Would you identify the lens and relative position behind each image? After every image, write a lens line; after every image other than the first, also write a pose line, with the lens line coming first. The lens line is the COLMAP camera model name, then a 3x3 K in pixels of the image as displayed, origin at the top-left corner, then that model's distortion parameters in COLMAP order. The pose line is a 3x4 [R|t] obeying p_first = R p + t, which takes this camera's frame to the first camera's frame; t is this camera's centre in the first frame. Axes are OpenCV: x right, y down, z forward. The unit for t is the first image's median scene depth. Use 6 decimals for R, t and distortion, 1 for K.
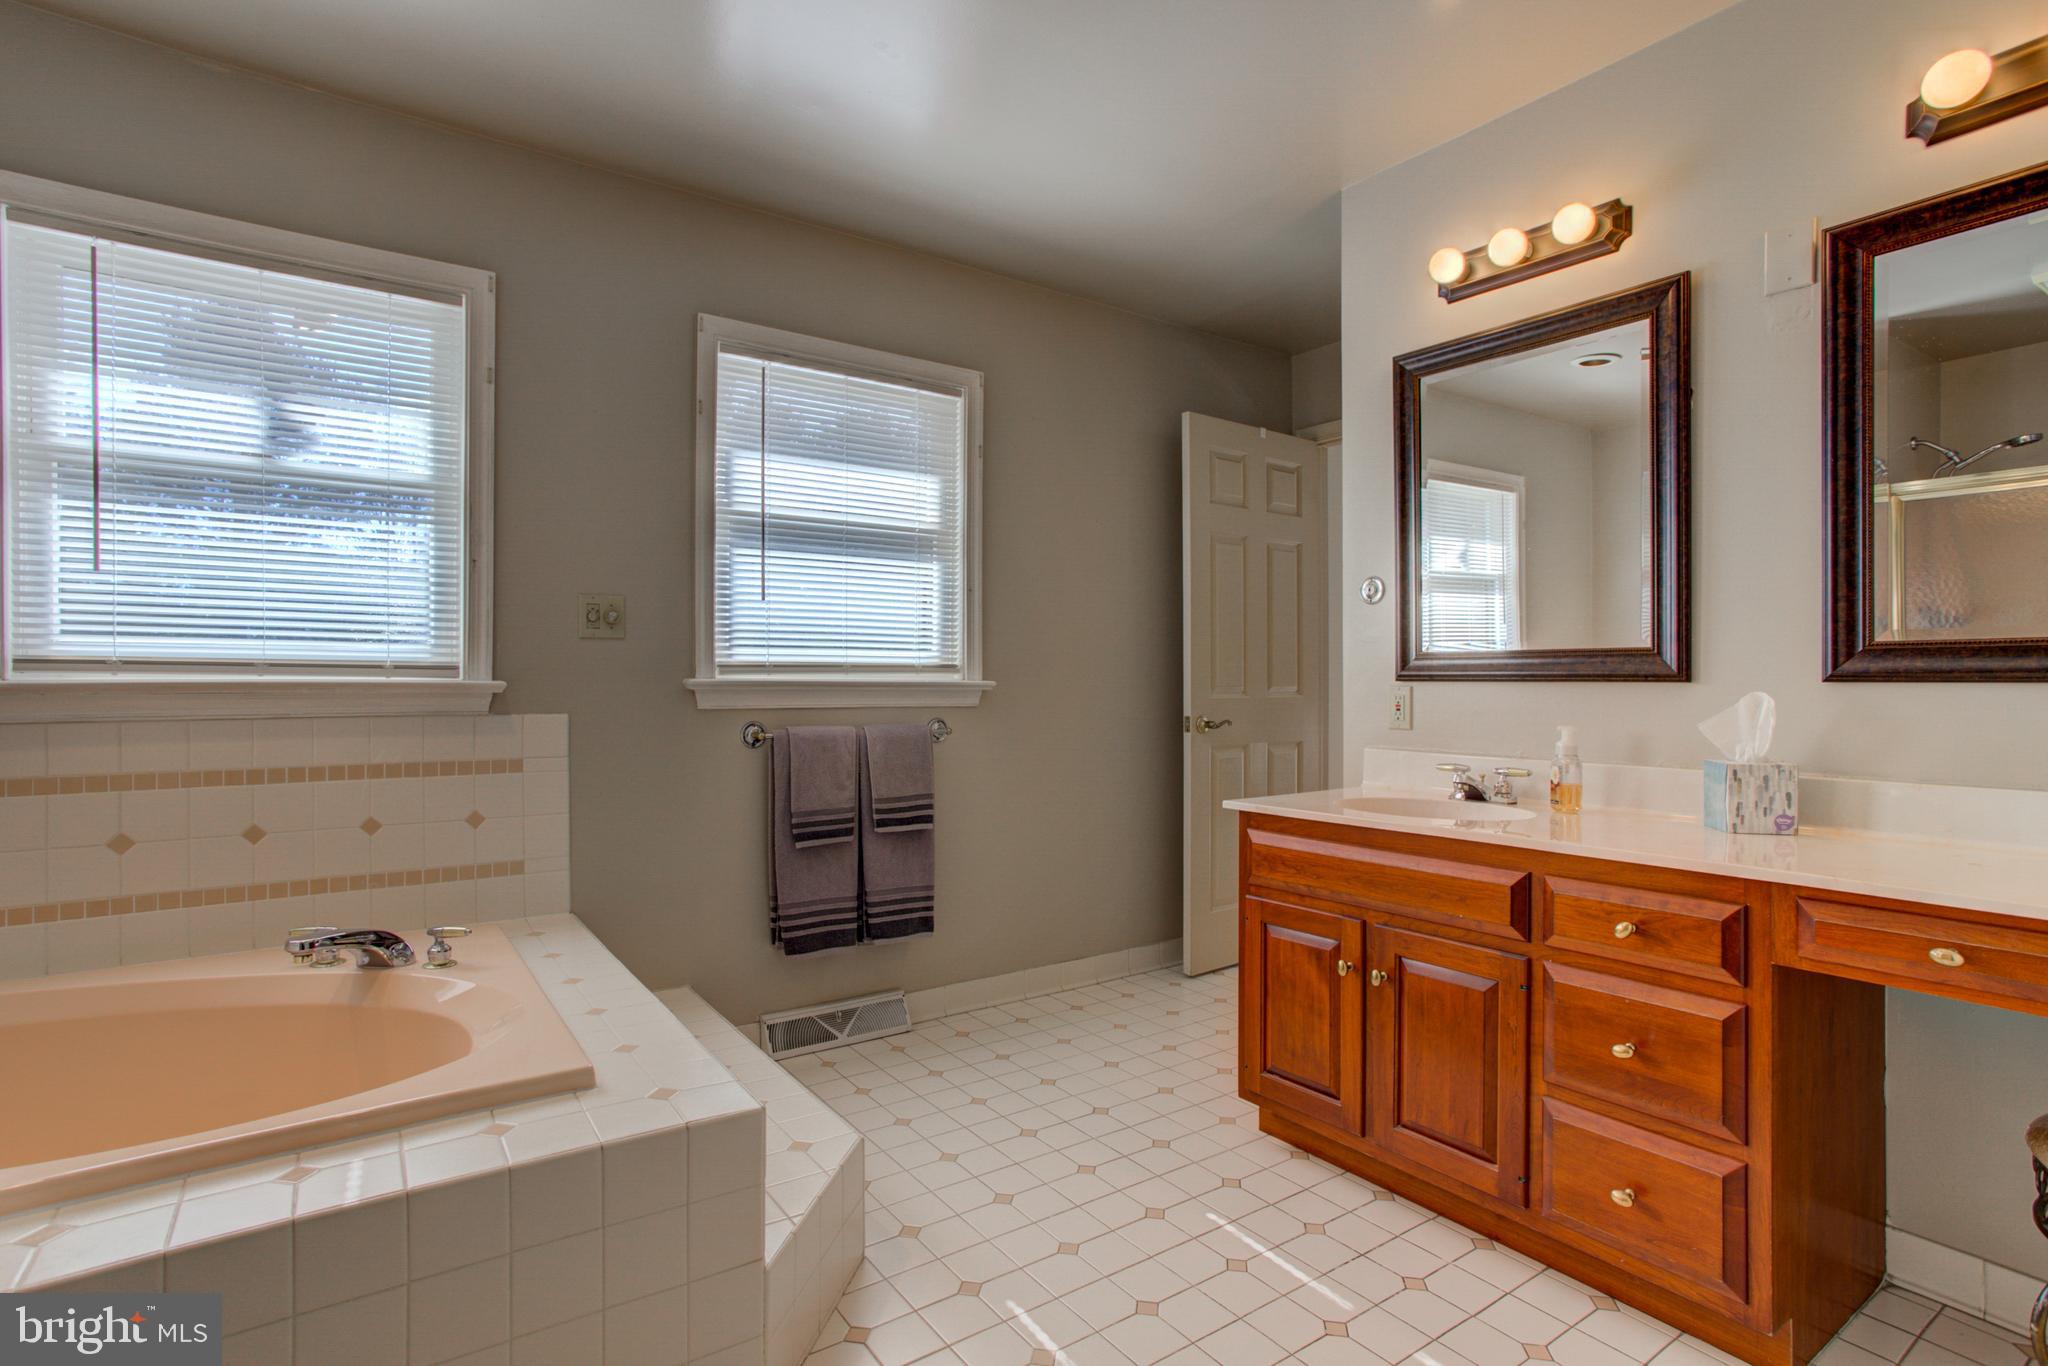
lens RADIAL K [[1002.6, 0, 1015.7], [0, 1002.6, 674.1], [0, 0, 1]] dist [-0.047758, 0.013469]
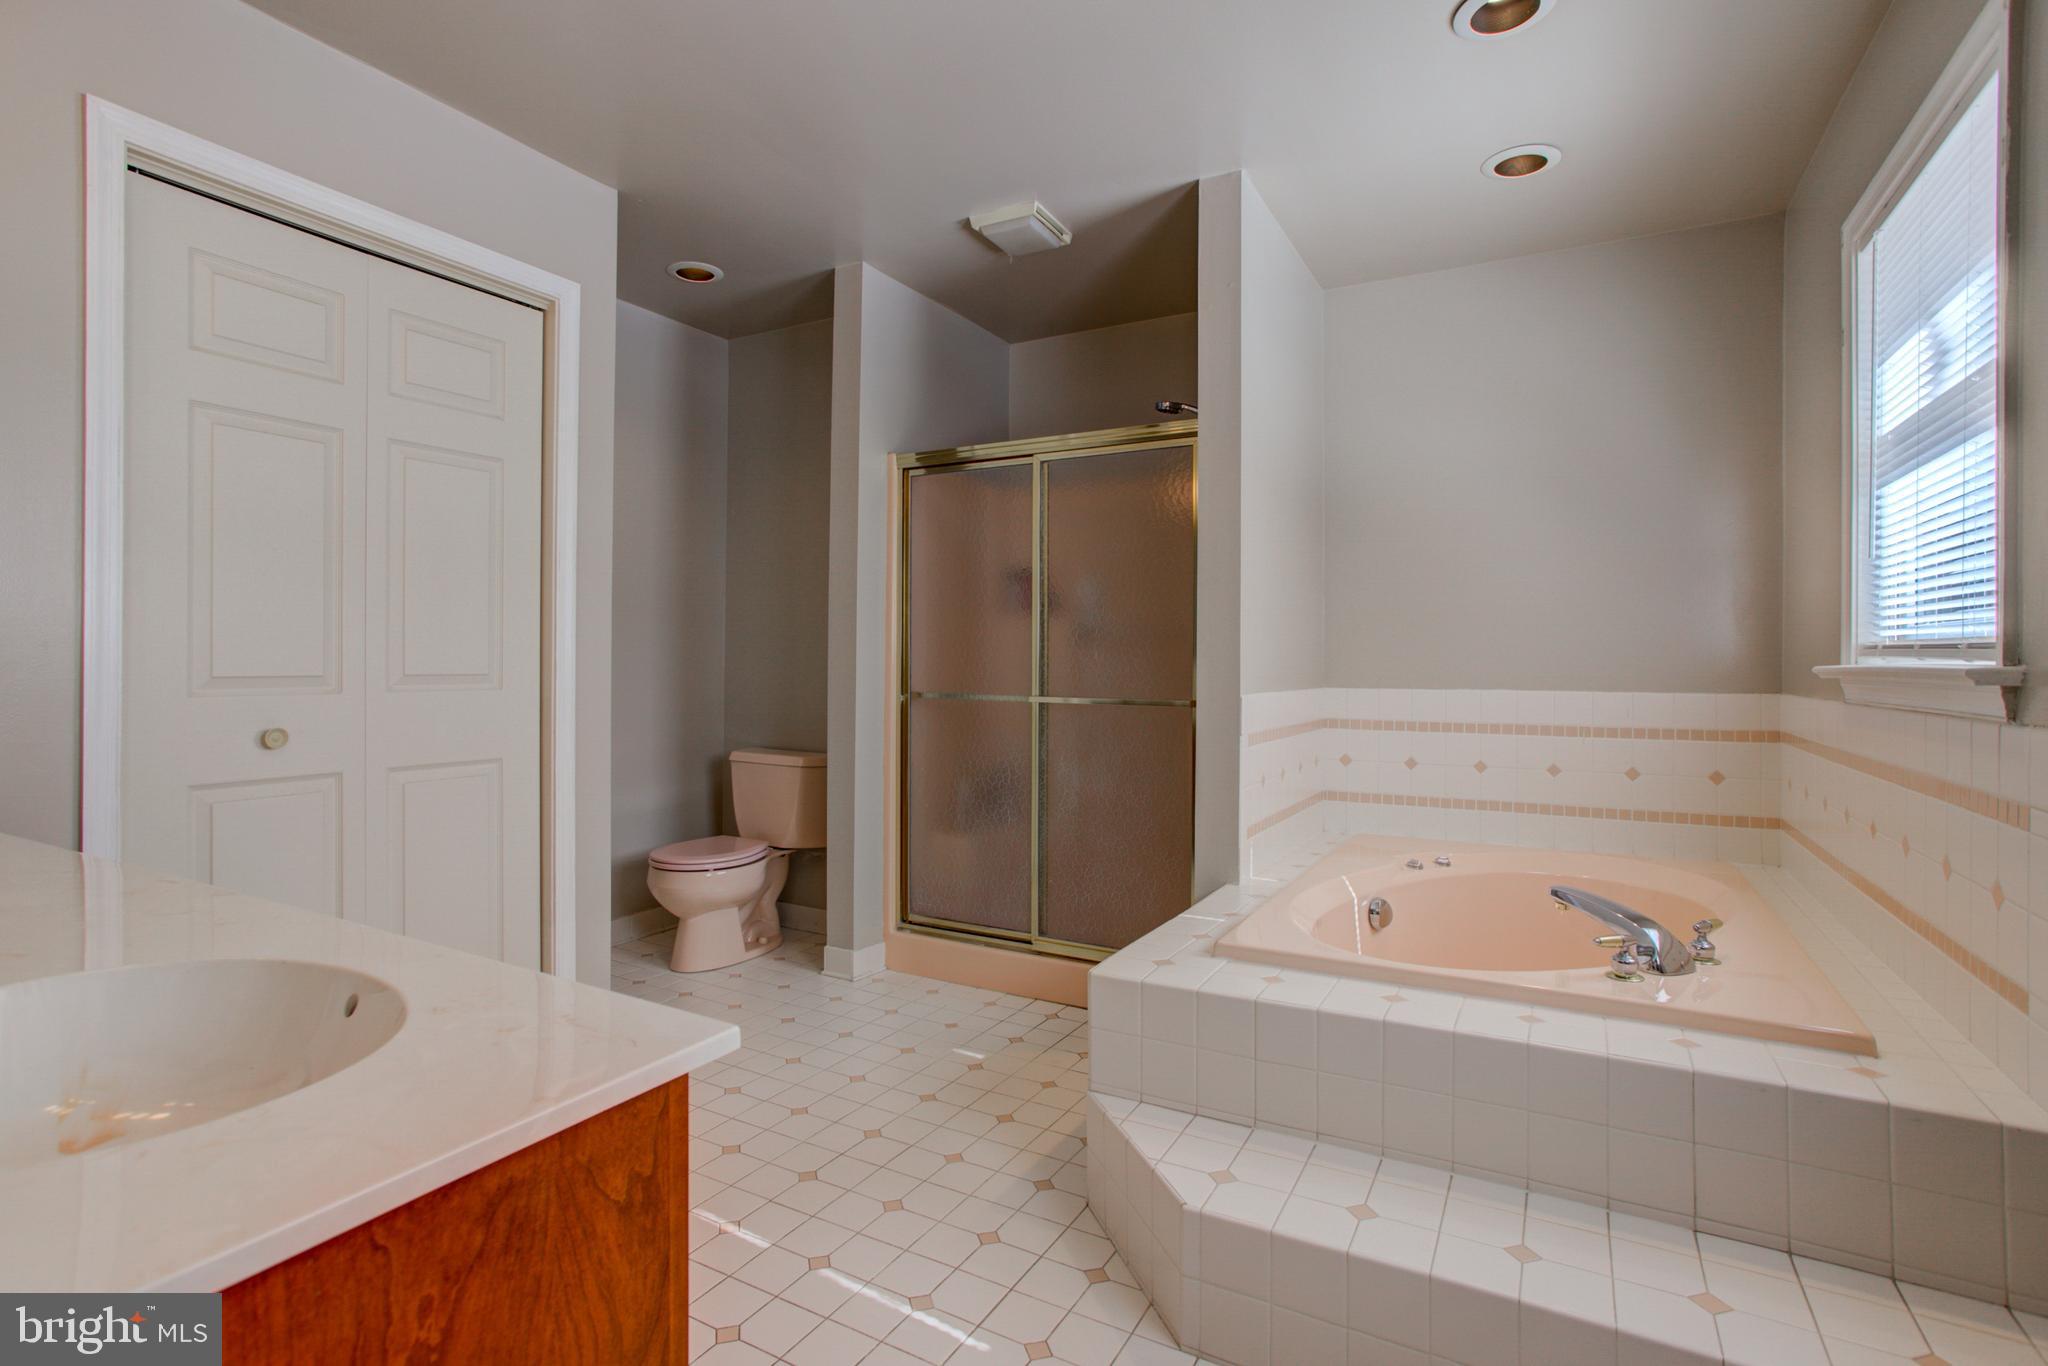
lens RADIAL K [[1002.6, 0, 1018.6], [0, 1002.6, 672.2], [0, 0, 1]] dist [-0.047758, 0.013469]
pose [[-0.898930, -0.001594, -0.438090, 0.378011], [-0.011537, 0.999733, 0.020036, 0.005901], [0.437940, 0.023065, -0.898708, 1.895574]]
